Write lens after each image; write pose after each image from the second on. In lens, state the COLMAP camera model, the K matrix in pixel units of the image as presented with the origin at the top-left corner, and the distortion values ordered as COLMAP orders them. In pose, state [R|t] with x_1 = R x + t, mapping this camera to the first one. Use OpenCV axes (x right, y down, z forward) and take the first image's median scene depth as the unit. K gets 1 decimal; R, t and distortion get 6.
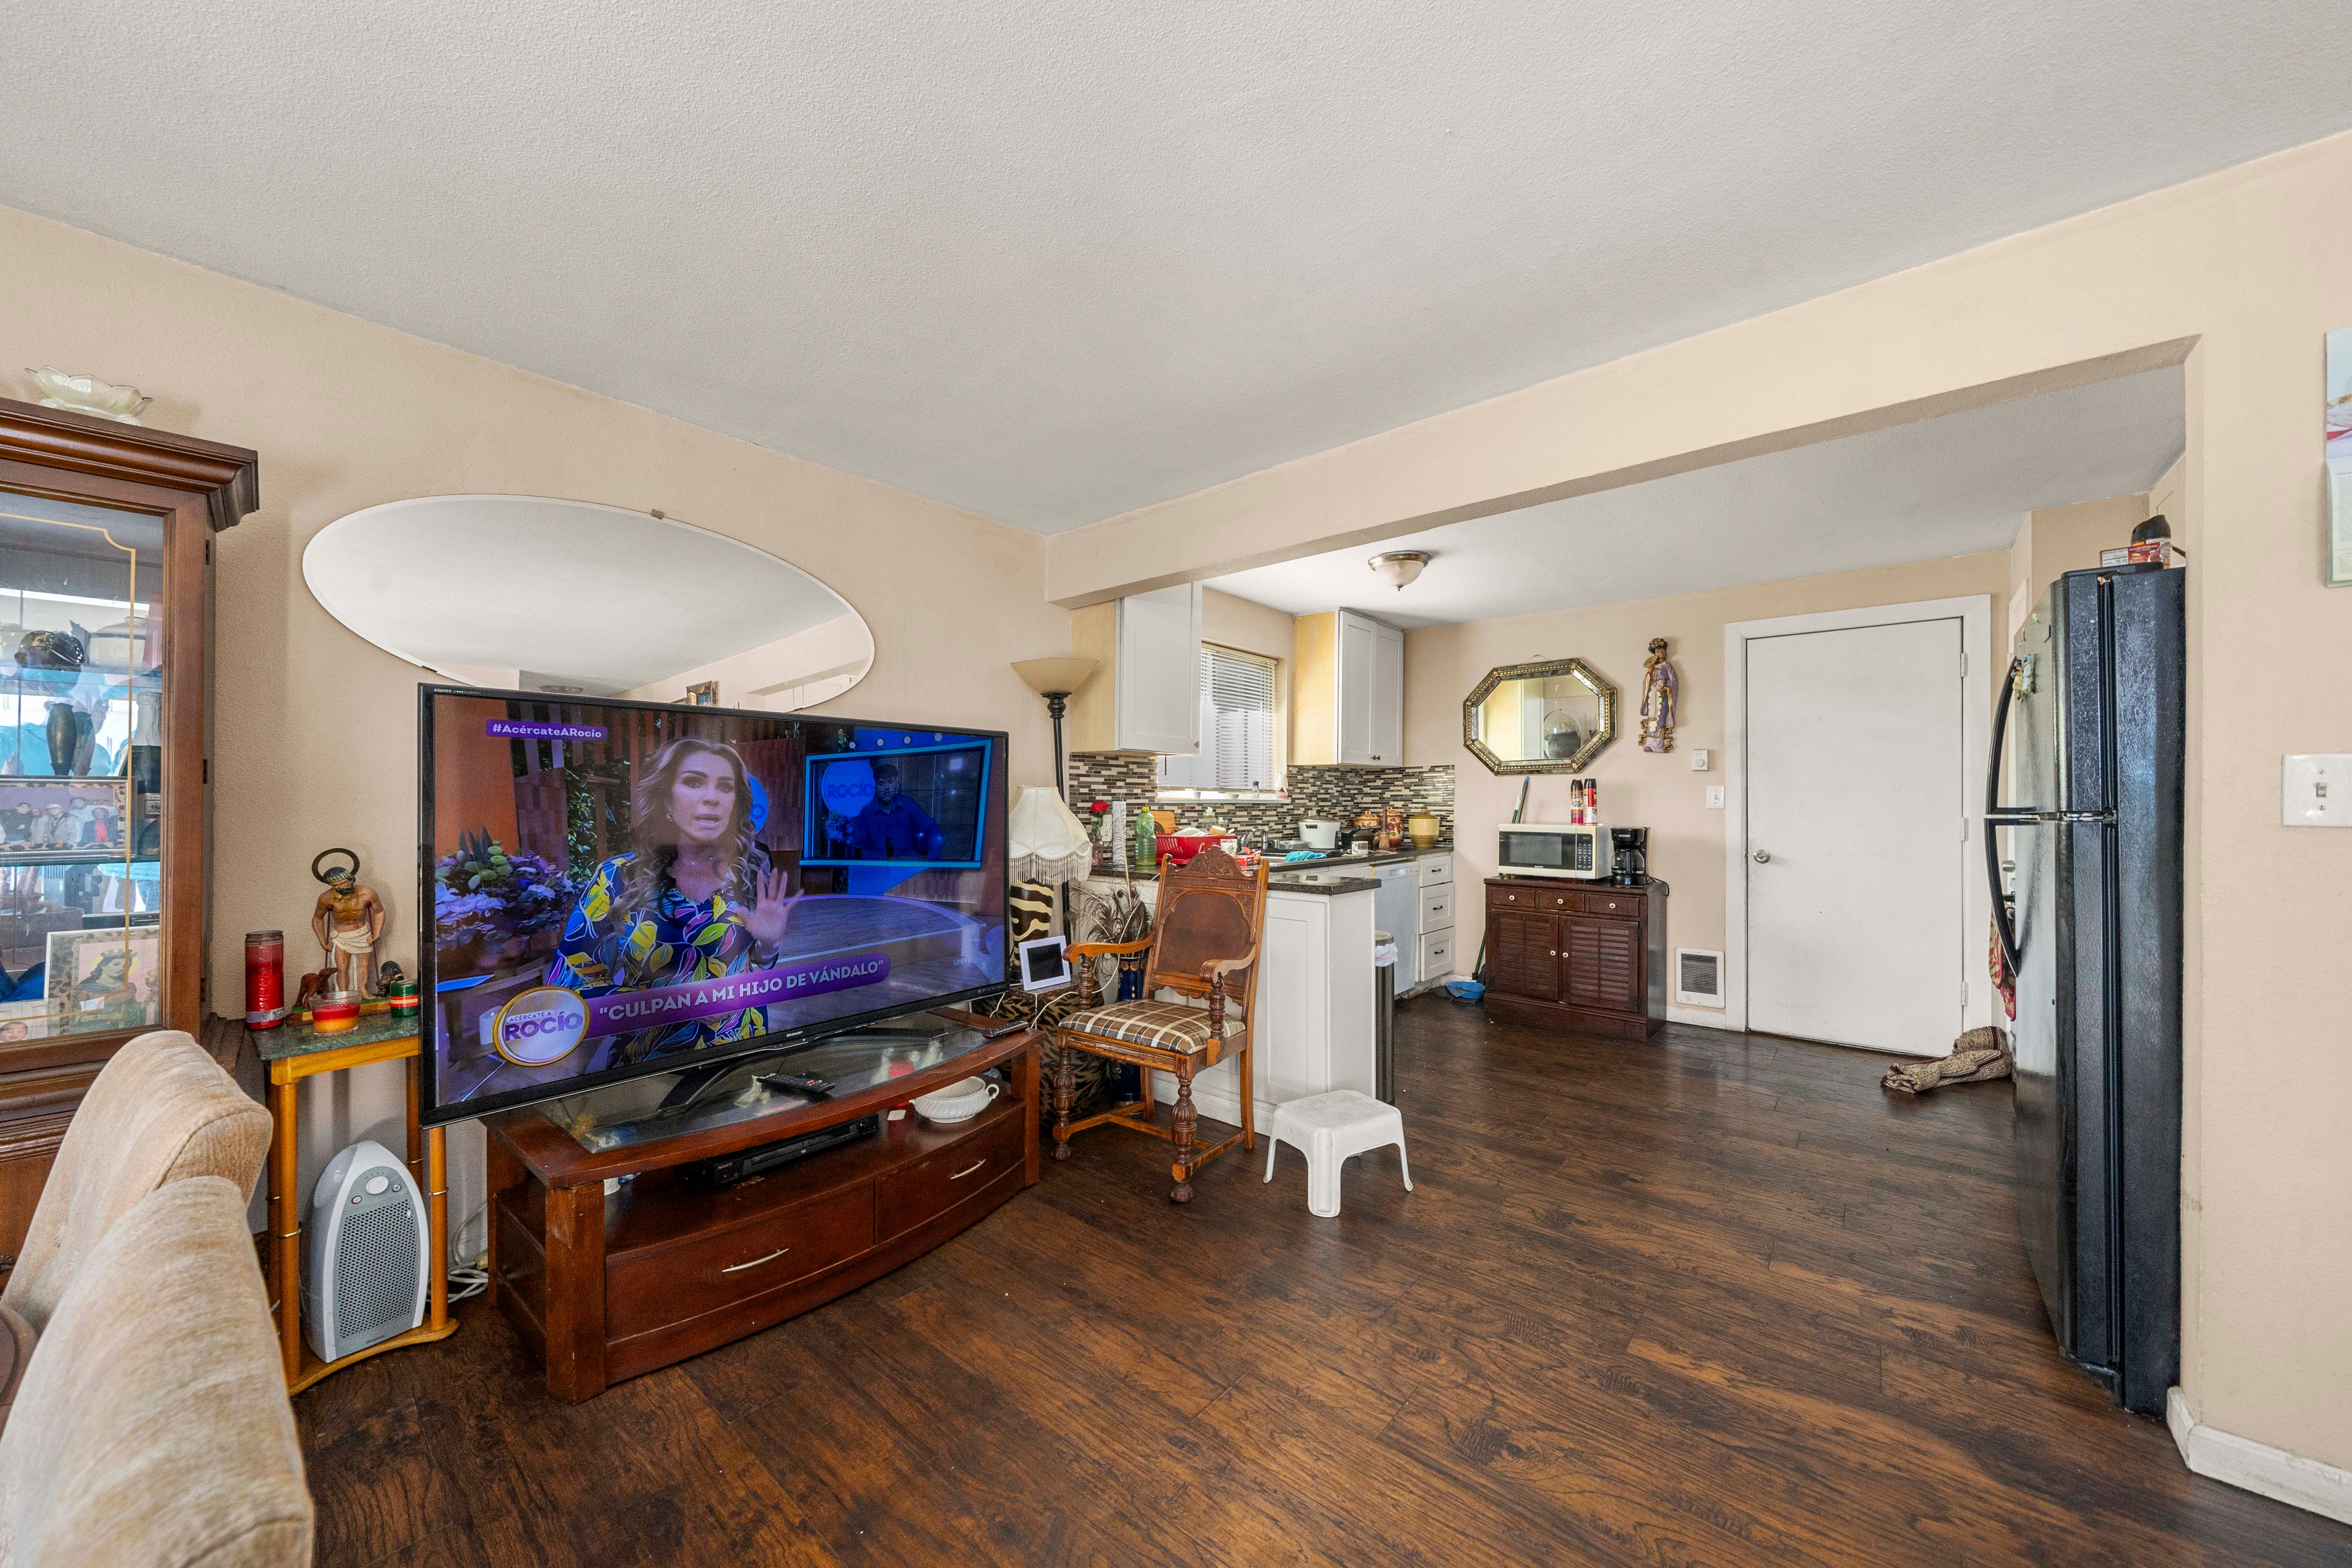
lens RADIAL K [[876.1, 0, 1163.6], [0, 876.1, 797.1], [0, 0, 1]] dist [-0.012954, -0.000086]
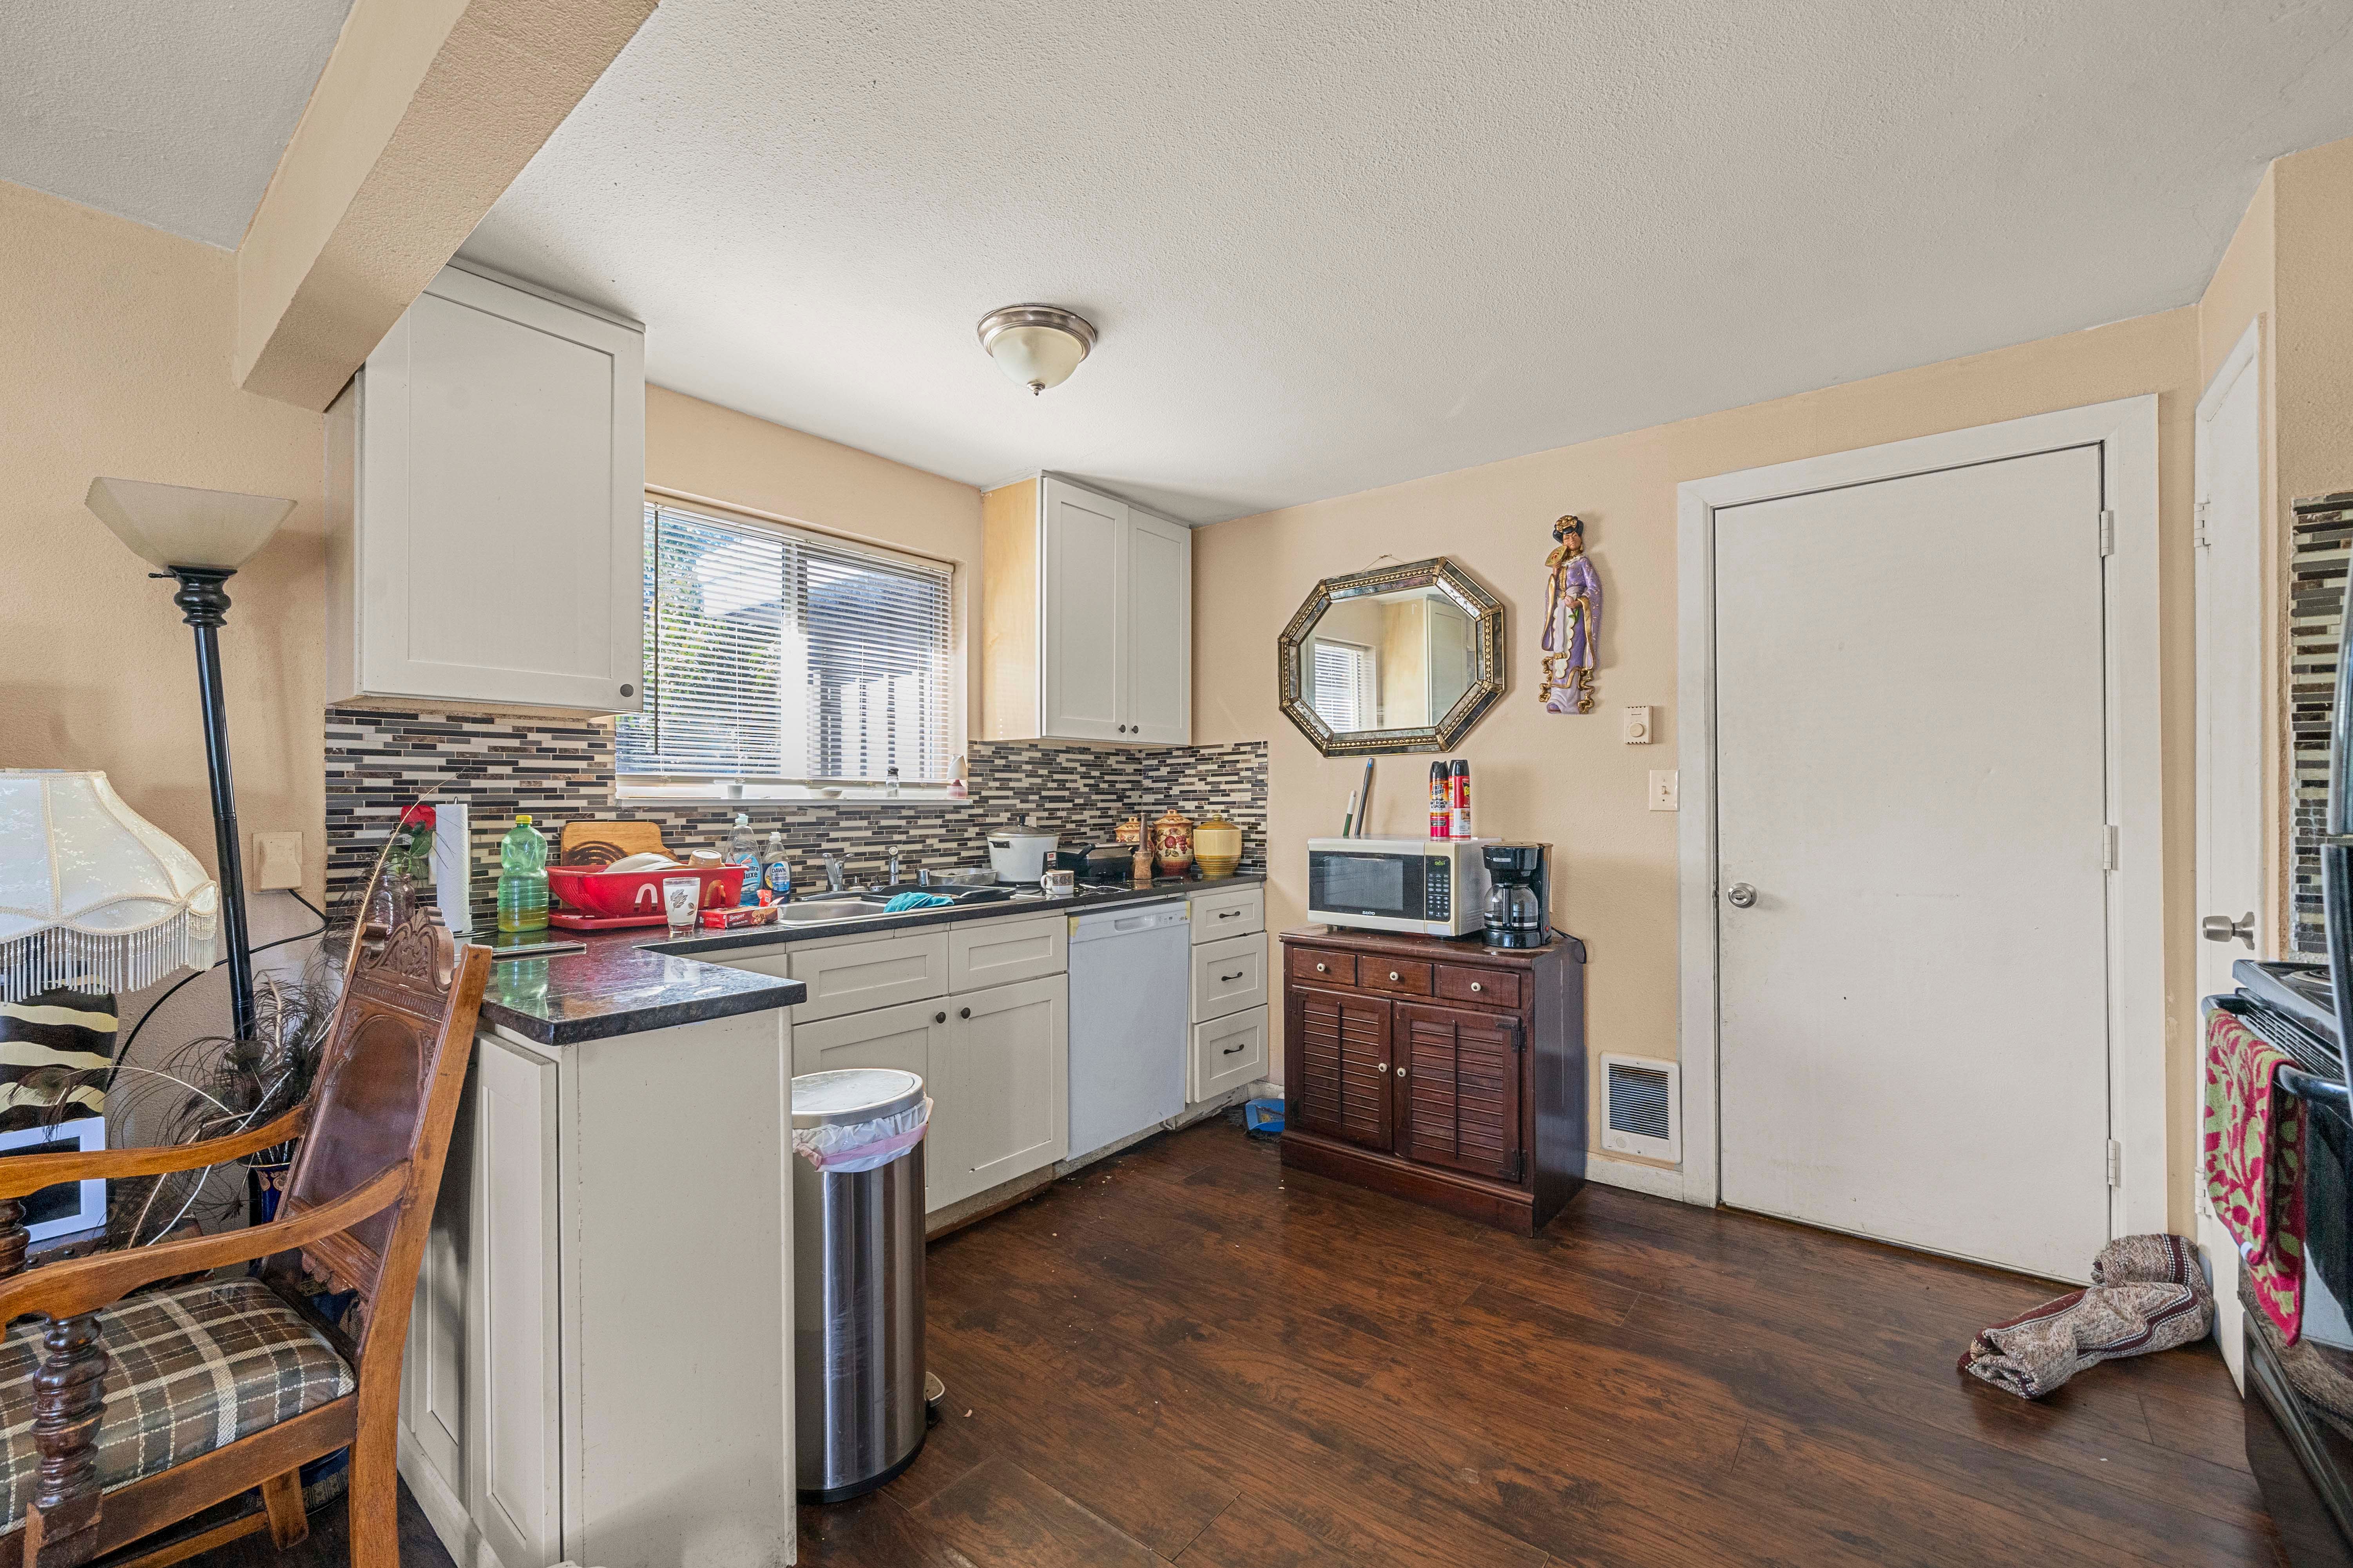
lens RADIAL K [[998.9, 0, 1178.8], [0, 998.9, 796.5], [0, 0, 1]] dist [-0.002598, -0.000232]
pose [[0.999340, -0.005780, 0.035856, 0.284325], [0.005822, 0.999982, -0.001082, 0.002922], [-0.035850, 0.001290, 0.999356, 0.348724]]
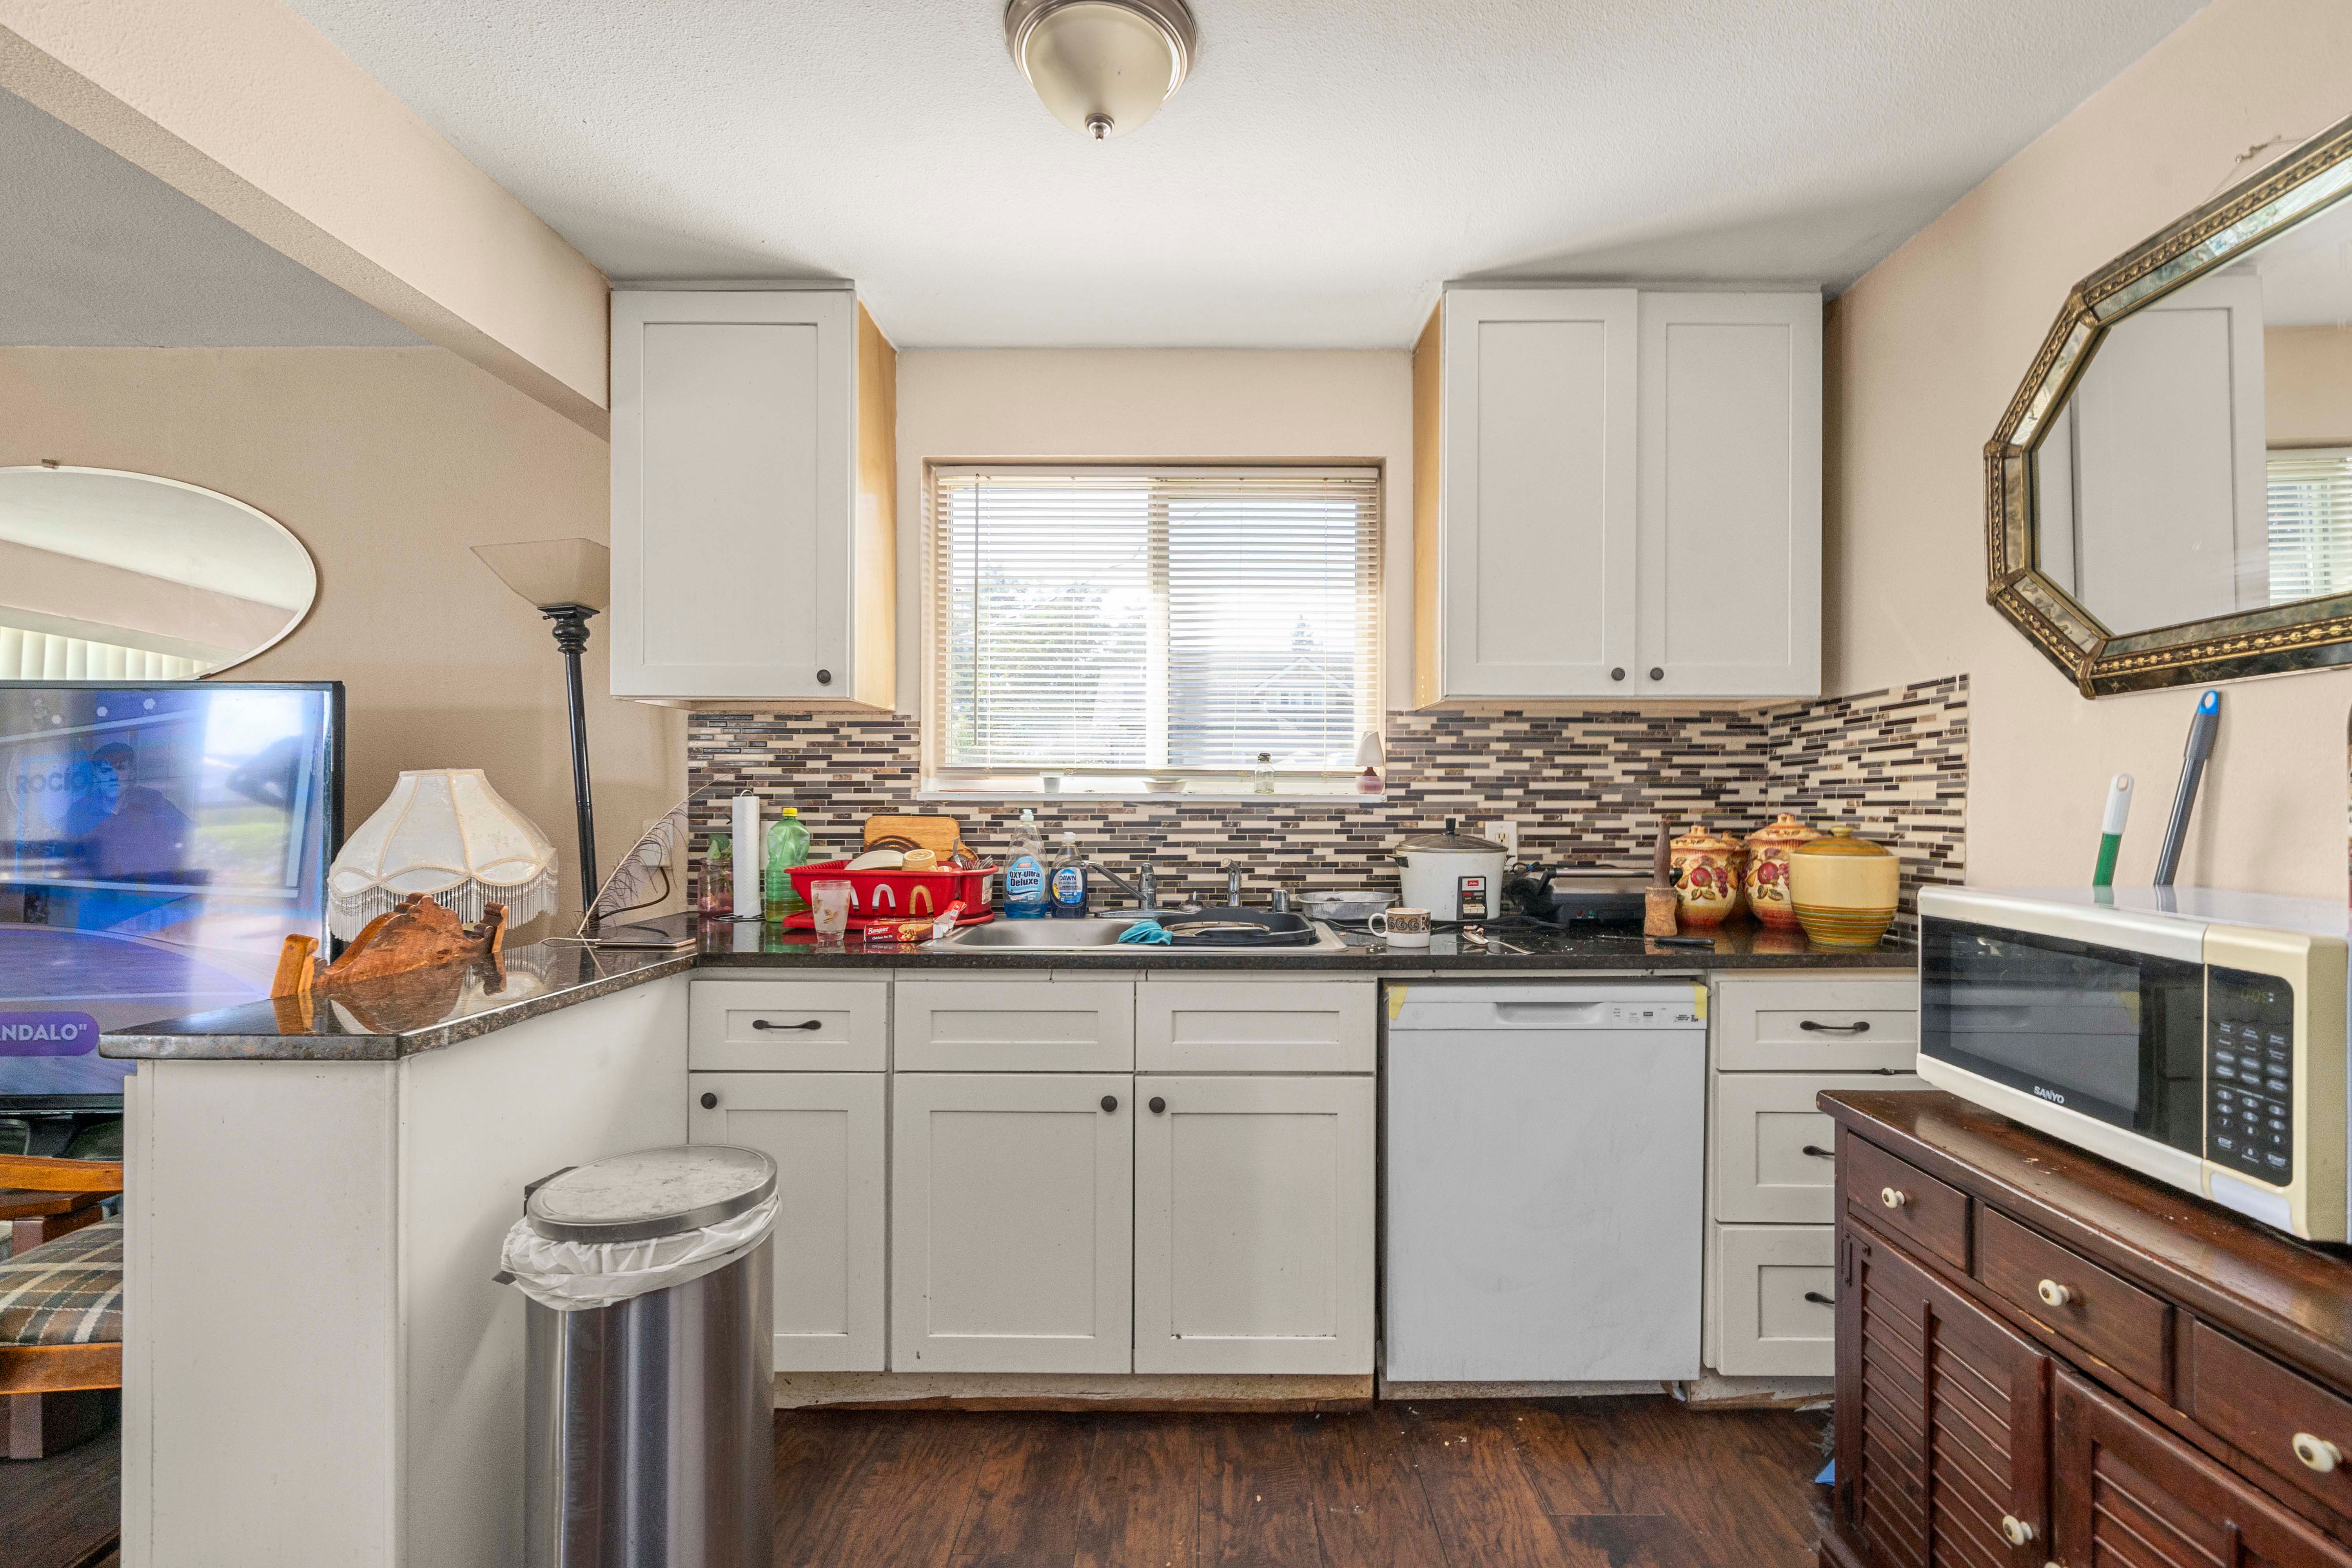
lens RADIAL K [[998.5, 0, 1178.3], [0, 998.5, 796.5], [0, 0, 1]] dist [-0.002598, -0.000232]
pose [[0.637233, -0.002619, -0.770667, 0.488029], [0.001256, 0.999996, -0.002360, 0.005423], [0.770670, 0.000536, 0.637234, 0.678939]]
